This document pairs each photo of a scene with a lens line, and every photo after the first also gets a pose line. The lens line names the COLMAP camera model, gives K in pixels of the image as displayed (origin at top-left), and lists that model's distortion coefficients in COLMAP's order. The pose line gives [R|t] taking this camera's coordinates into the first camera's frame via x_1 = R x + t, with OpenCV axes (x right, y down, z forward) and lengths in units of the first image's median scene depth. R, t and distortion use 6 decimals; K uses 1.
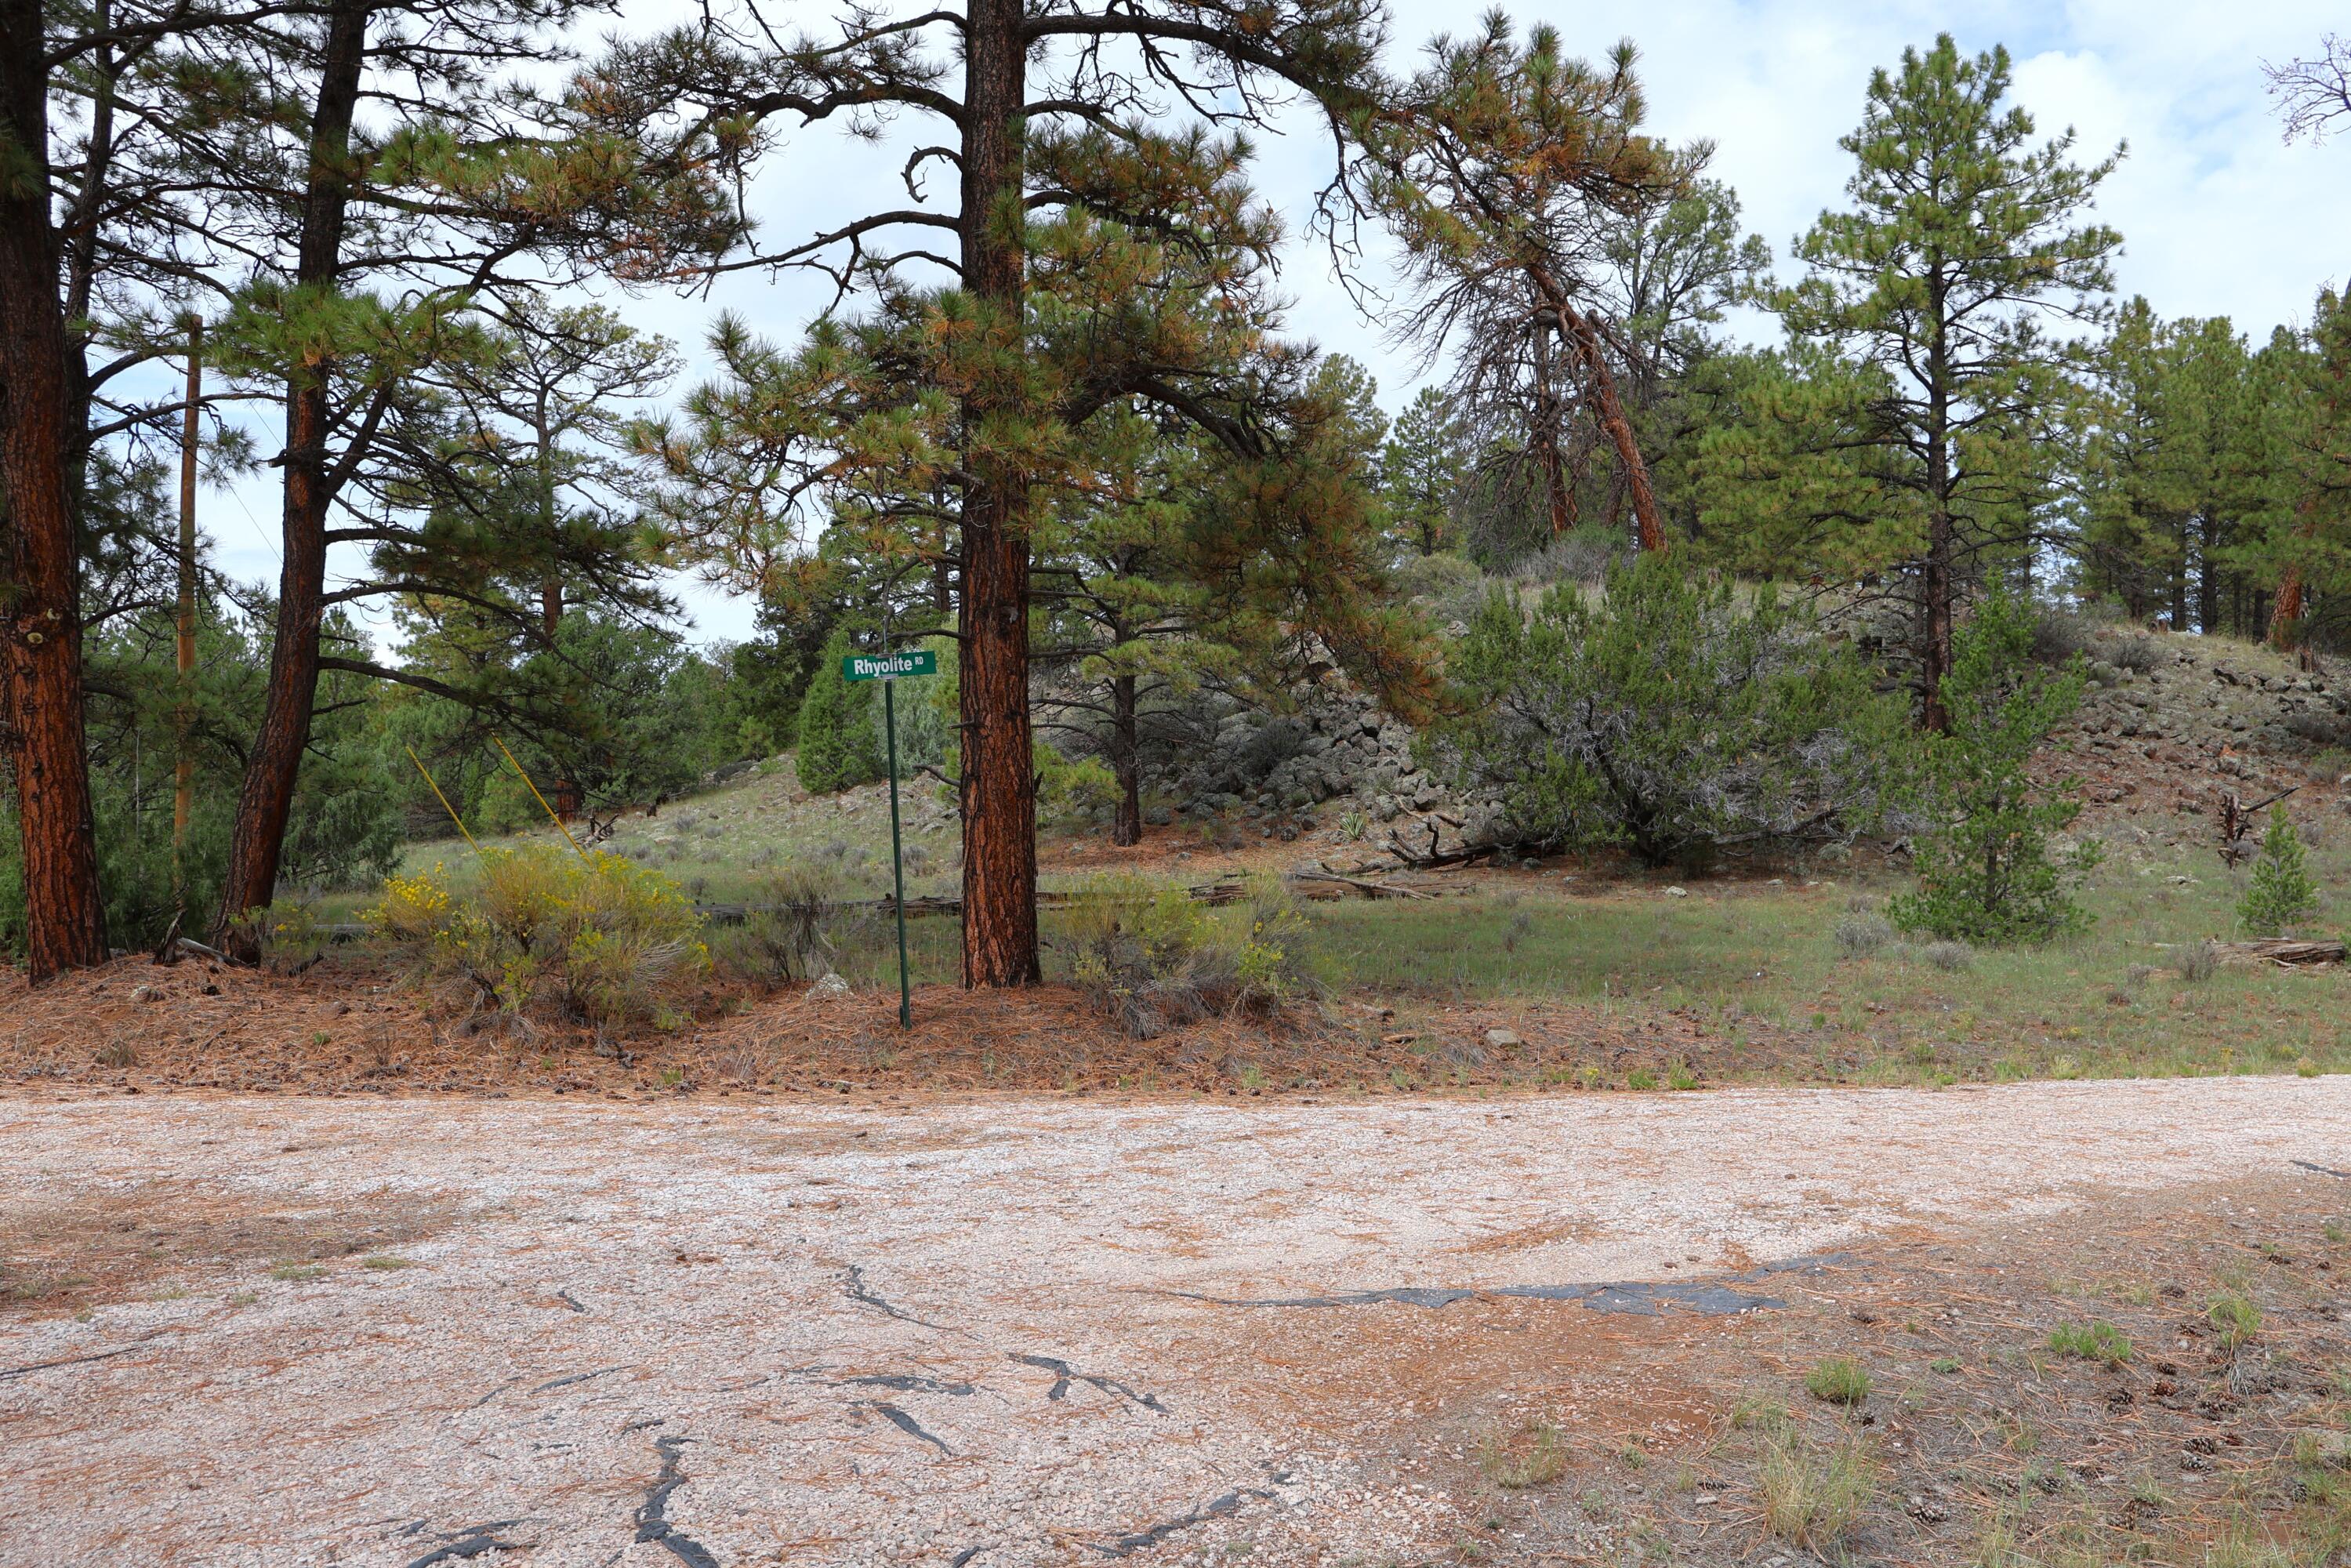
lens RADIAL K [[2016.3, 0, 1175.5], [0, 2016.3, 784.0], [0, 0, 1]] dist [0.012115, -0.007715]
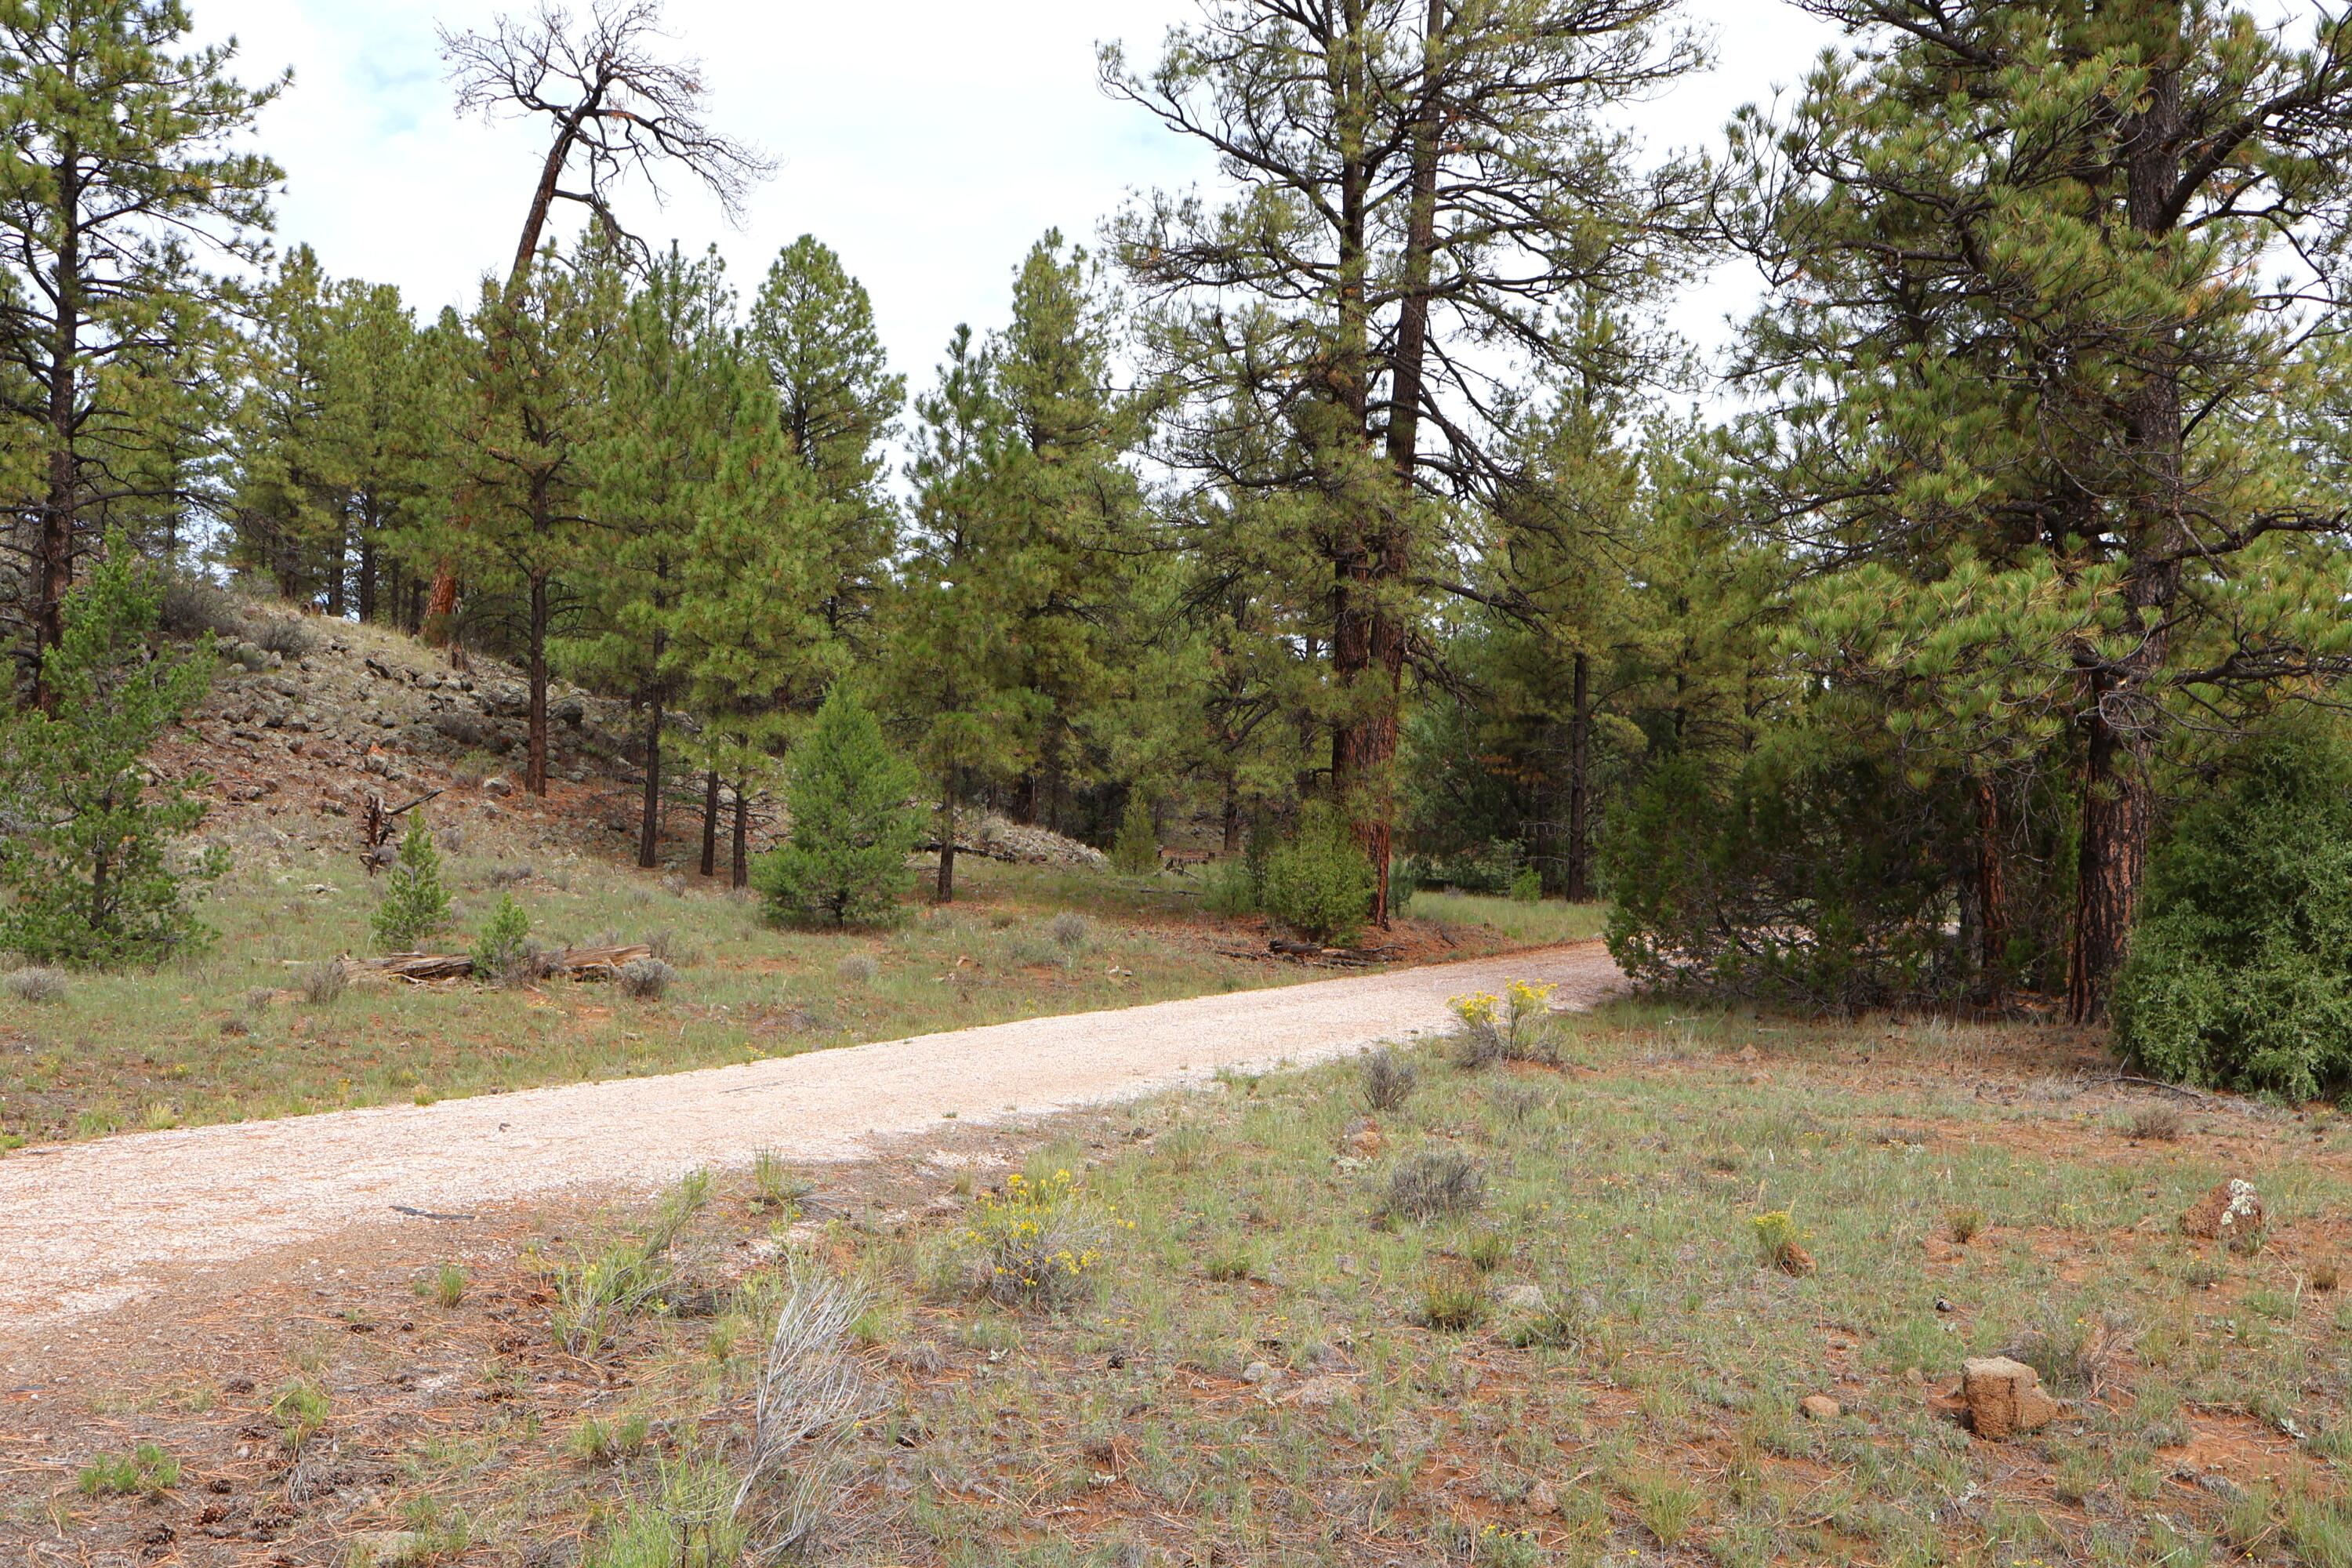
lens RADIAL K [[2017.1, 0, 1176.0], [0, 2017.1, 784.0], [0, 0, 1]] dist [0.012115, -0.007715]
pose [[0.687790, 0.020218, 0.725628, 0.091575], [-0.033960, 0.999414, 0.004343, -0.015704], [-0.725115, -0.027629, 0.688073, 0.083040]]
